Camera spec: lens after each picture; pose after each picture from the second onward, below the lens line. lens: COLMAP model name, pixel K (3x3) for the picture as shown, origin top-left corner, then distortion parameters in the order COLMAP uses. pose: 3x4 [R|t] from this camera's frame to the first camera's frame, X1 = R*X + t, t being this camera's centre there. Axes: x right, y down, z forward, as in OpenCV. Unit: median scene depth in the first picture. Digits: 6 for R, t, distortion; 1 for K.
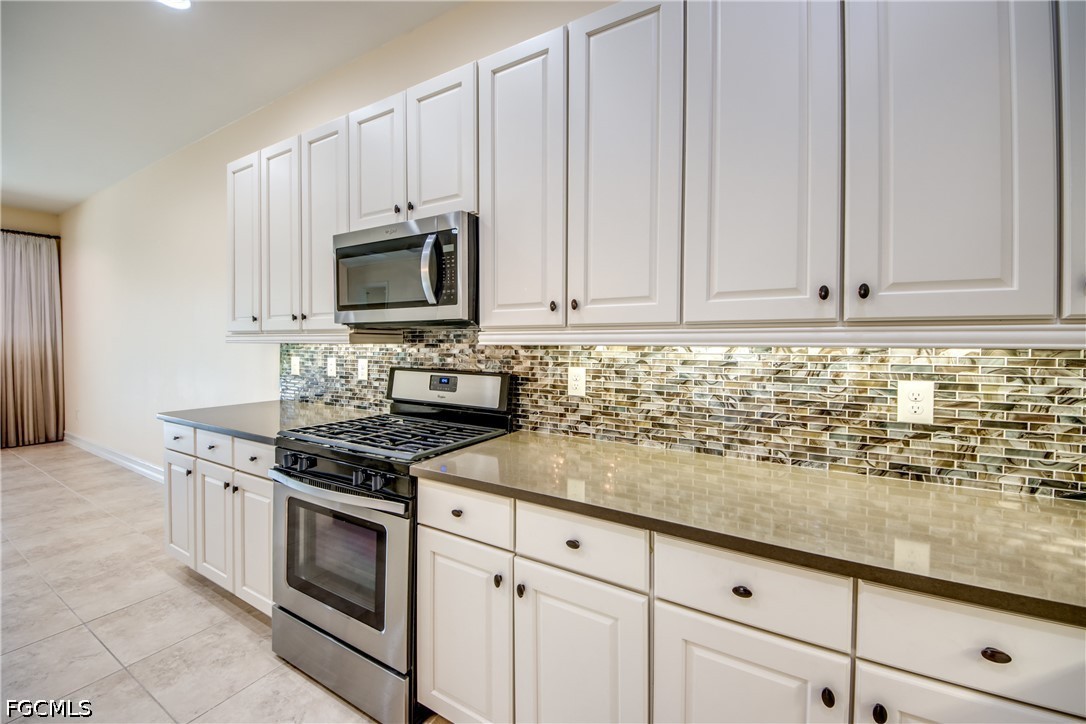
lens RADIAL K [[434.5, 0, 509.2], [0, 434.5, 349.4], [0, 0, 1]] dist [0.070335, -0.045261]
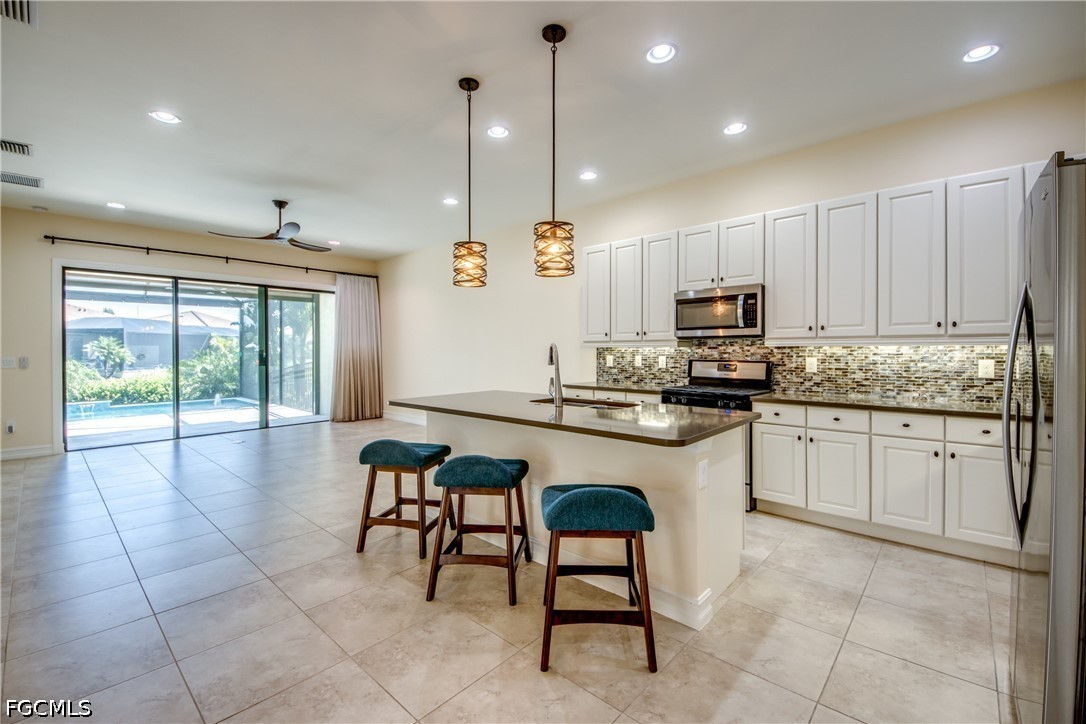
lens RADIAL K [[461.3, 0, 542.0], [0, 461.3, 354.0], [0, 0, 1]] dist [0.037556, -0.032870]
pose [[0.982395, -0.009058, -0.186597, -0.621923], [0.009089, 0.999958, -0.000689, 0.014564], [0.186595, -0.001019, 0.982436, -1.234124]]
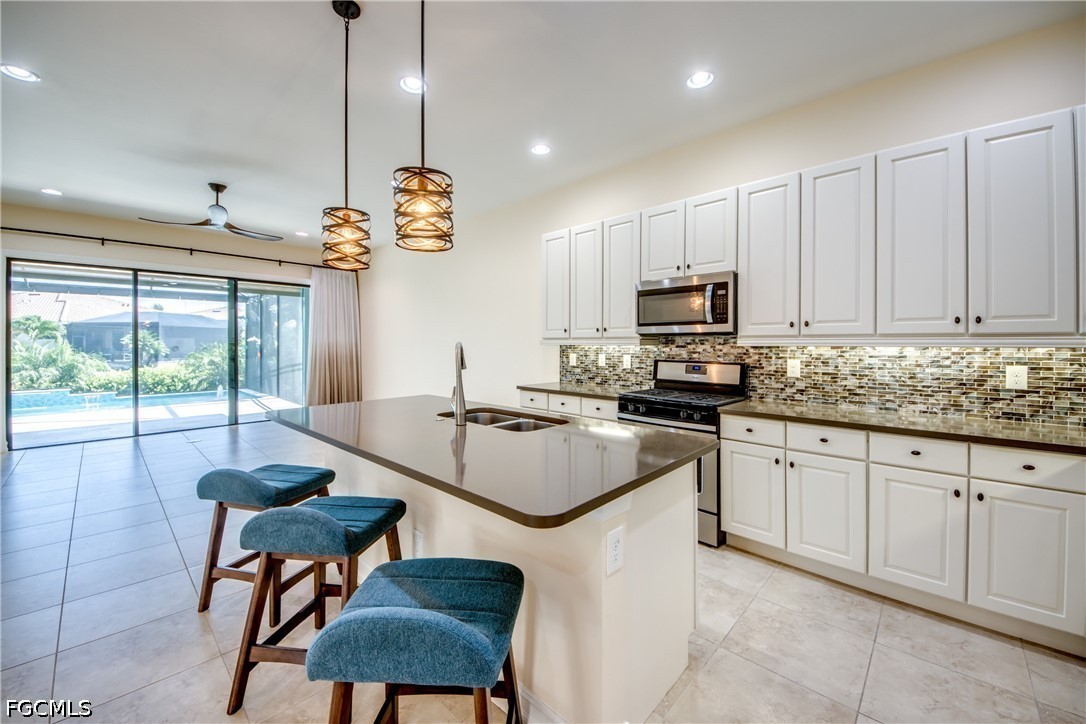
lens RADIAL K [[421.7, 0, 547.9], [0, 421.7, 345.2], [0, 0, 1]] dist [0.030621, -0.023930]
pose [[0.980035, -0.005285, -0.198755, -0.418609], [0.004312, 0.999977, -0.005328, -0.008211], [0.198778, 0.004364, 0.980035, -0.722761]]
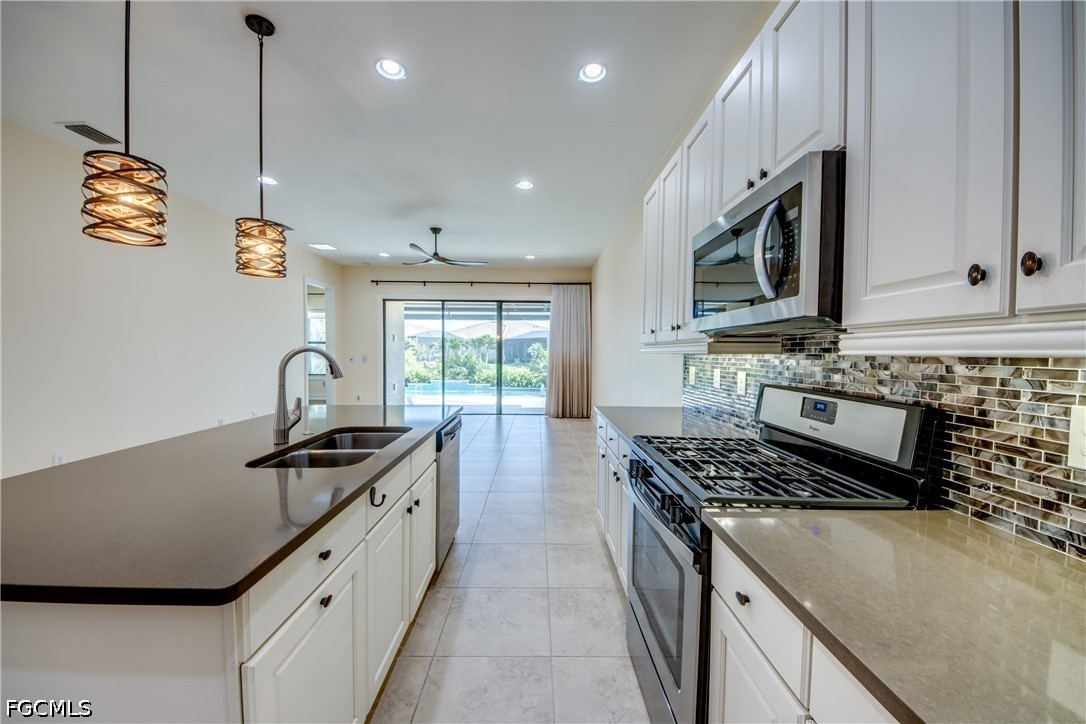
lens RADIAL K [[402.9, 0, 536.9], [0, 402.9, 362.4], [0, 0, 1]] dist [-0.038989, -0.000220]
pose [[0.531227, 0.018109, -0.847036, 0.162827], [-0.011304, 0.999834, 0.014286, -0.003923], [0.847154, 0.001986, 0.531344, 0.312147]]
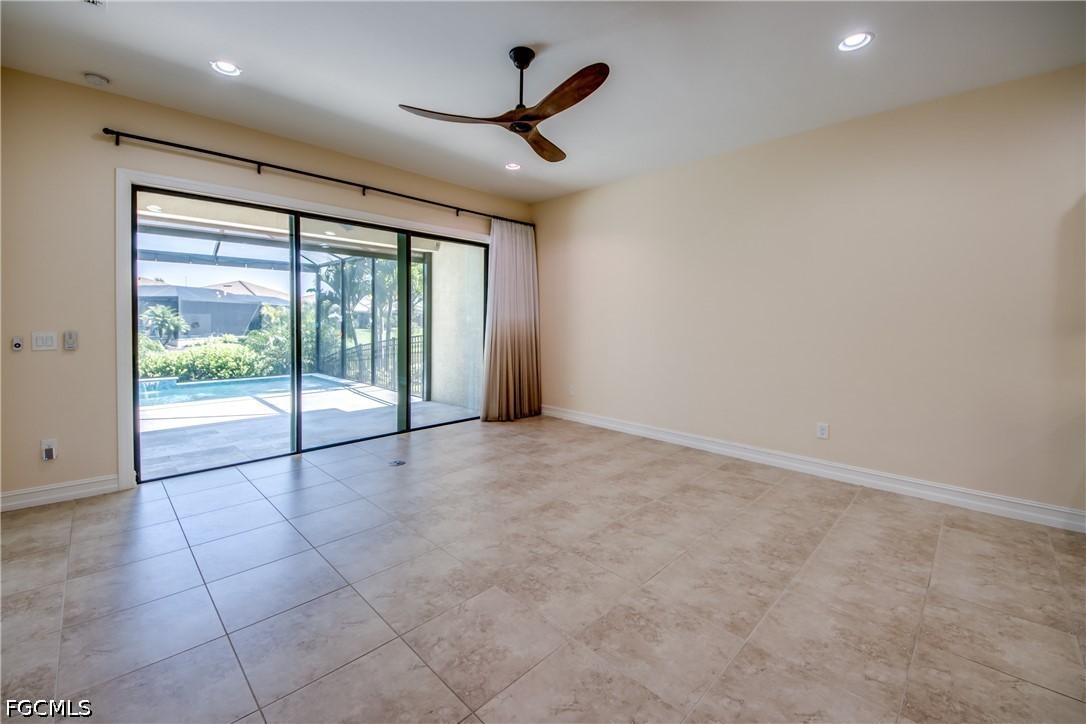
lens RADIAL K [[443.0, 0, 552.5], [0, 443.0, 330.8], [0, 0, 1]] dist [0.000724, -0.011135]
pose [[0.978454, 0.003252, -0.206441, -2.276960], [-0.000874, 0.999932, 0.011609, -0.023751], [0.206465, -0.011179, 0.978390, -0.214093]]
